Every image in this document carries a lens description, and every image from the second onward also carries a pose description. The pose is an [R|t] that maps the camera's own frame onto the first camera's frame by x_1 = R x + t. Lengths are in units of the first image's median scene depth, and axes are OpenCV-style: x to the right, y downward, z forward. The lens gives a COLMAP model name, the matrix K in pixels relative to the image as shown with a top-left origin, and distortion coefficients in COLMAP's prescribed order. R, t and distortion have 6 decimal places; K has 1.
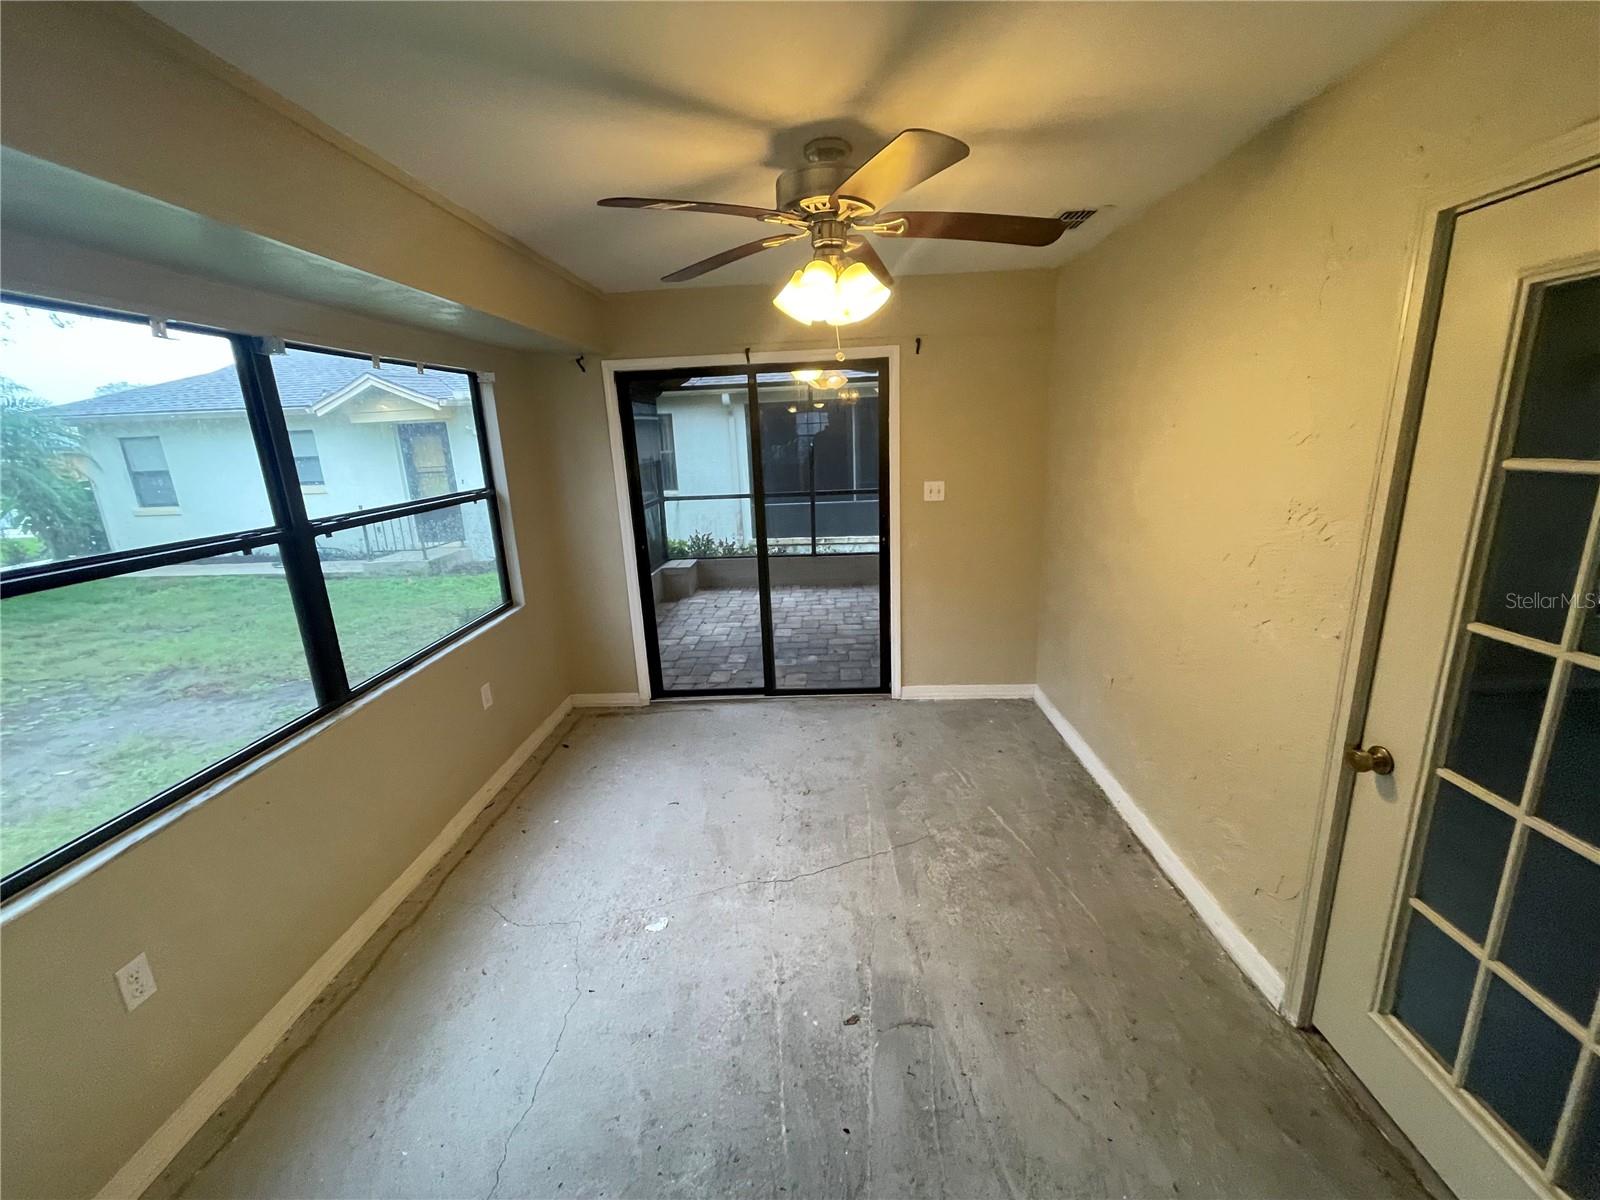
lens RADIAL K [[649.4, 0, 800.0], [0, 649.4, 600.0], [0, 0, 1]] dist [0.006221, -0.000626]
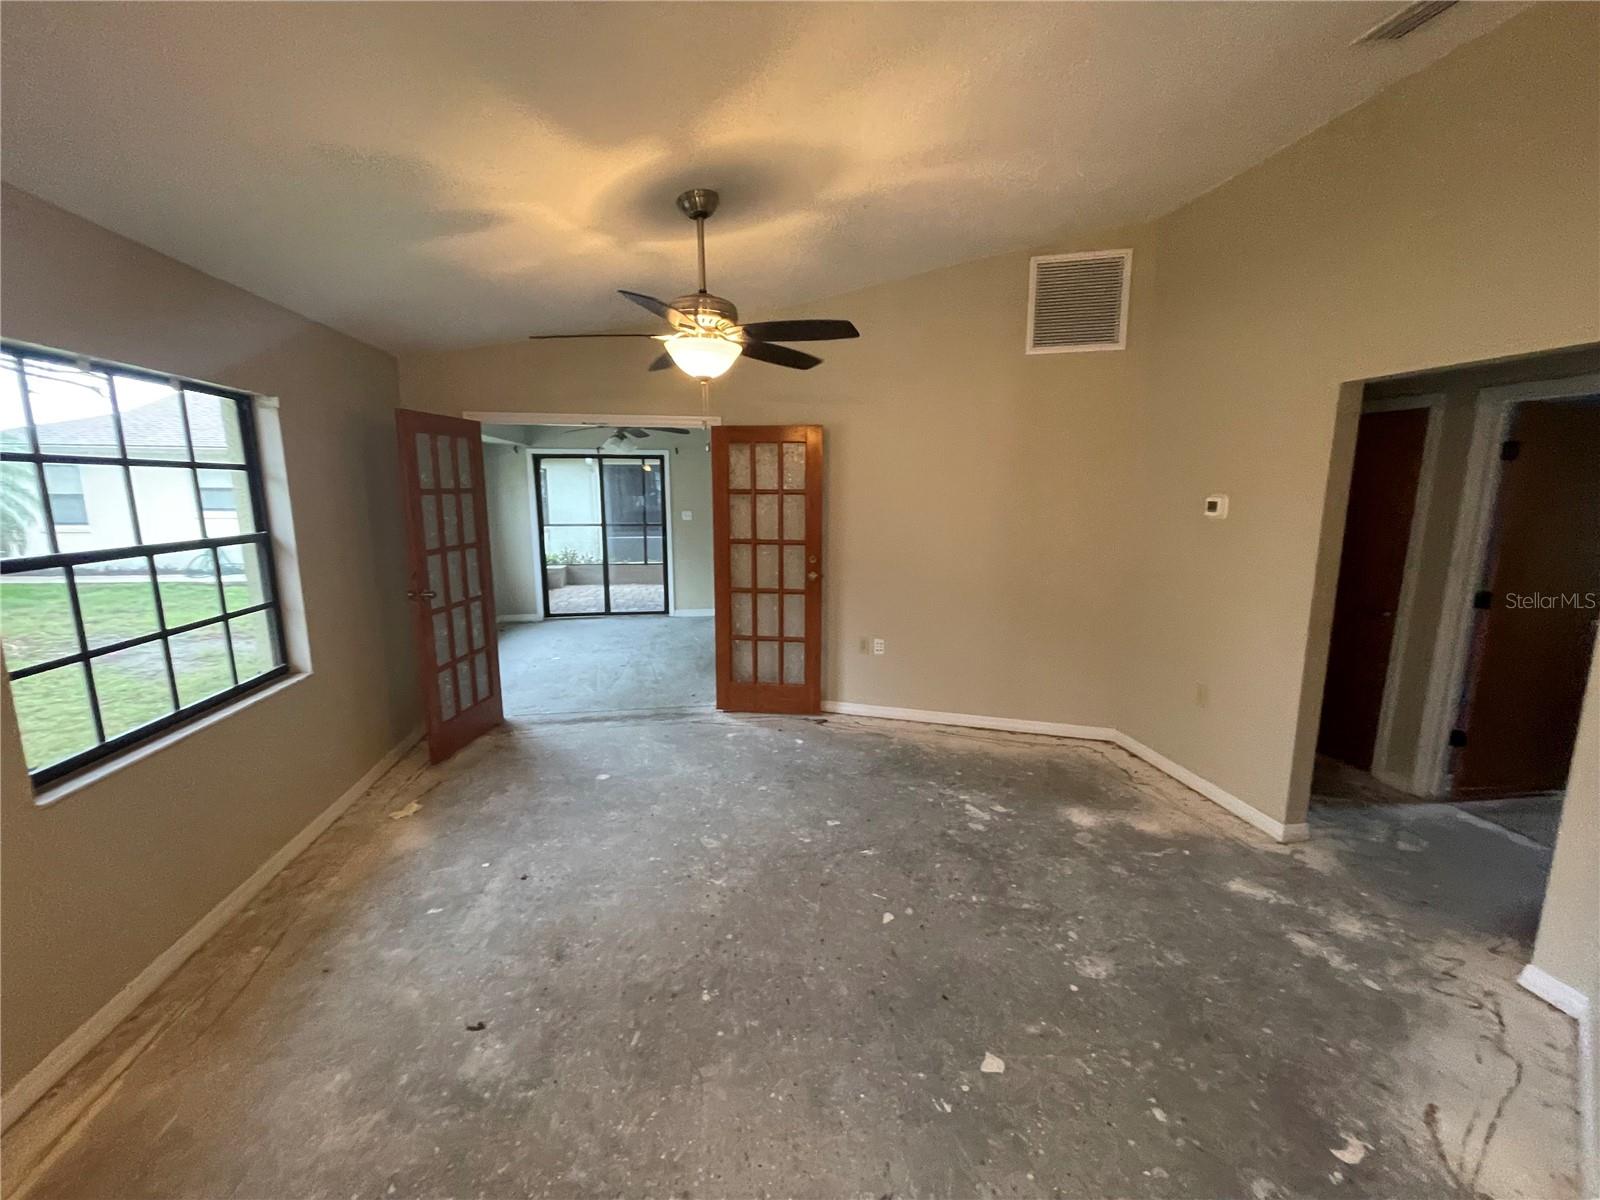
lens RADIAL K [[649.4, 0, 800.0], [0, 649.4, 600.0], [0, 0, 1]] dist [0.006221, -0.000626]
pose [[0.979622, 0.009966, 0.200605, 0.219771], [0.006953, 0.996487, -0.083457, 0.449257], [-0.200732, 0.083151, 0.976111, -1.773529]]
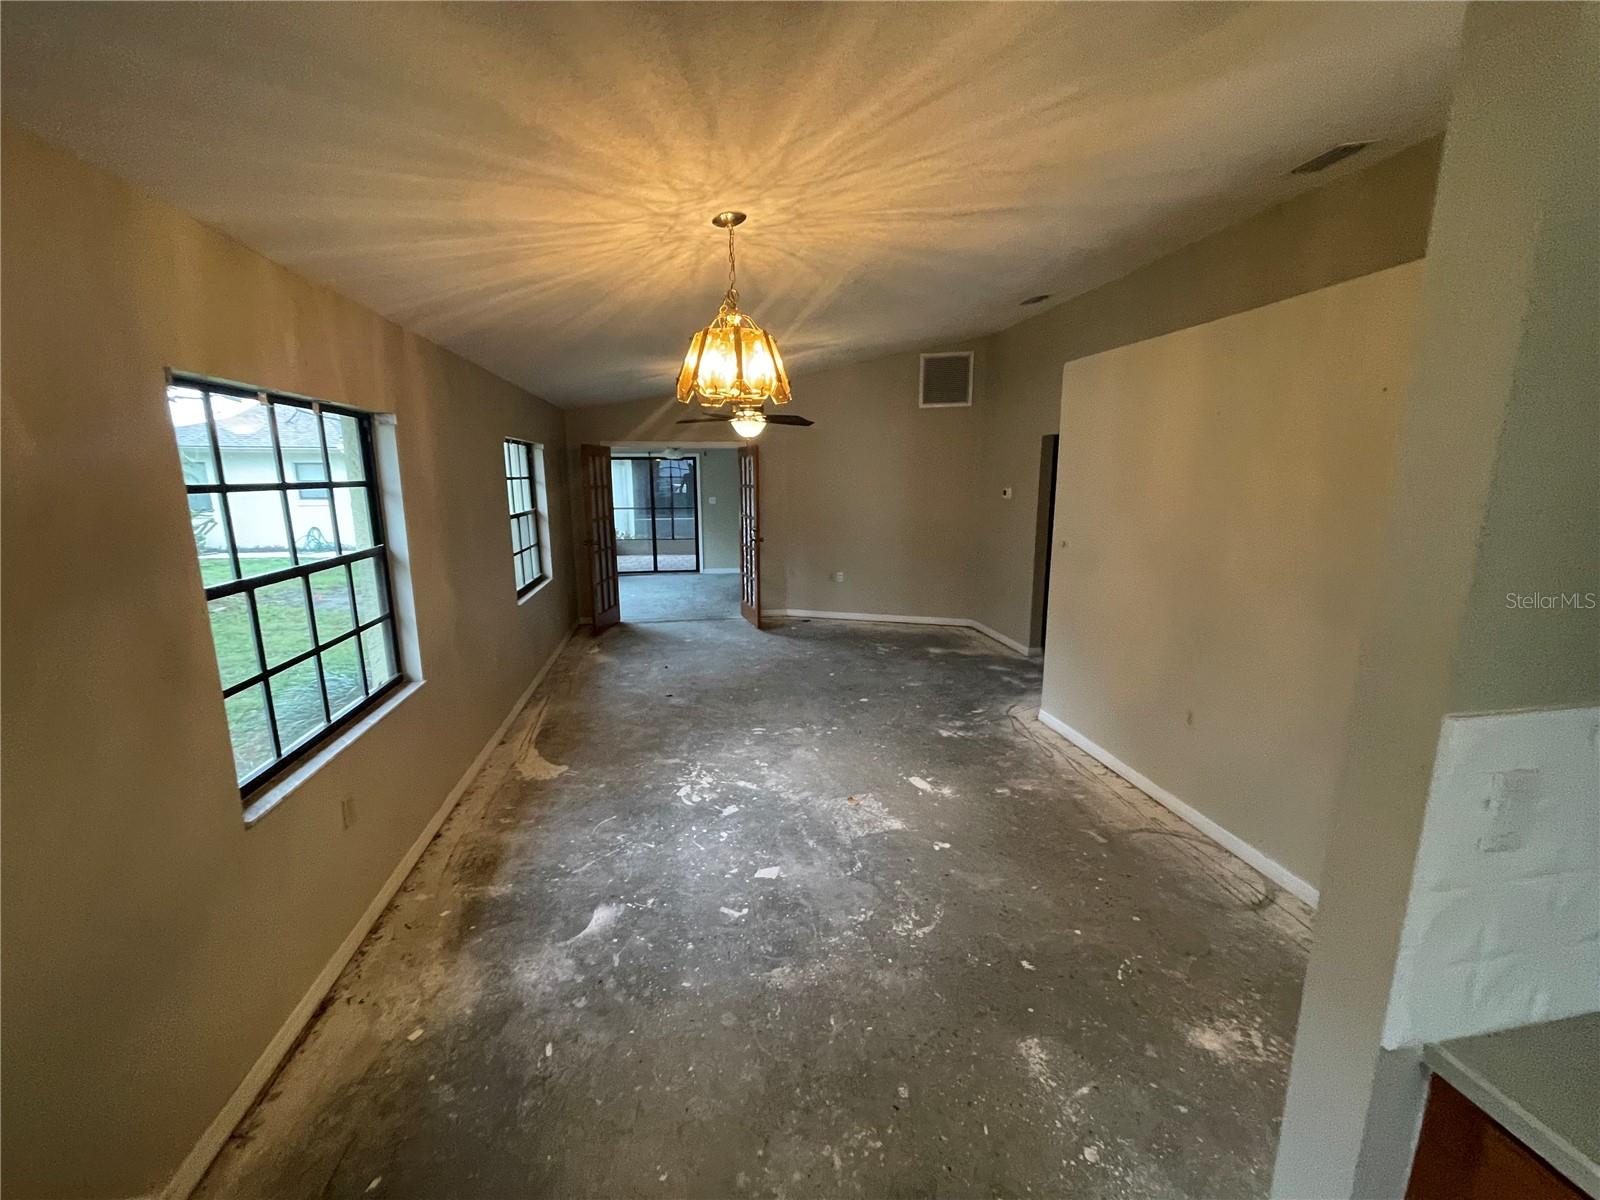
lens RADIAL K [[652.7, 0, 800.0], [0, 652.7, 600.0], [0, 0, 1]] dist [-0.044319, -0.000146]
pose [[0.978496, -0.003288, 0.206240, -0.030793], [0.016448, 0.997933, -0.062127, 0.740664], [-0.205609, 0.064184, 0.976527, -3.054468]]
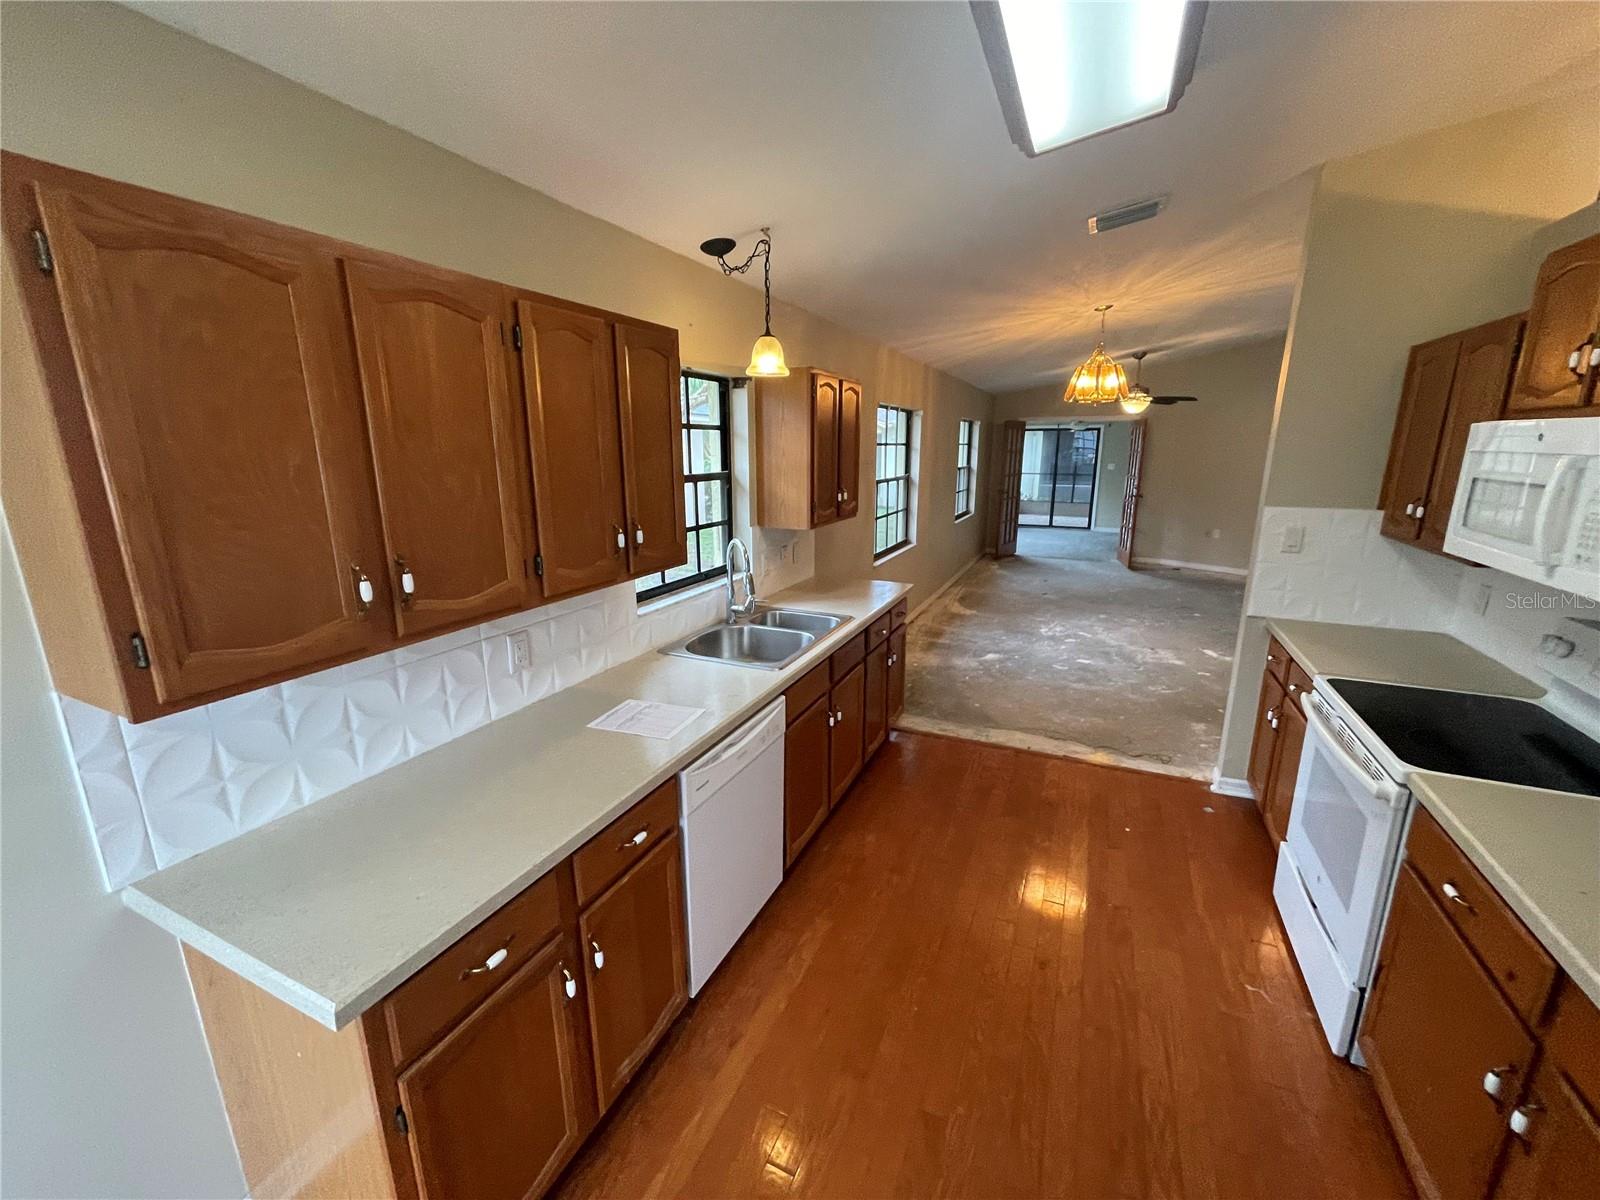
lens RADIAL K [[649.4, 0, 800.0], [0, 649.4, 600.0], [0, 0, 1]] dist [0.006221, -0.000626]
pose [[0.922992, 0.124411, -0.364153, 0.044010], [-0.128361, 0.991636, 0.013438, 1.051610], [0.362779, 0.034340, 0.931242, -4.205776]]
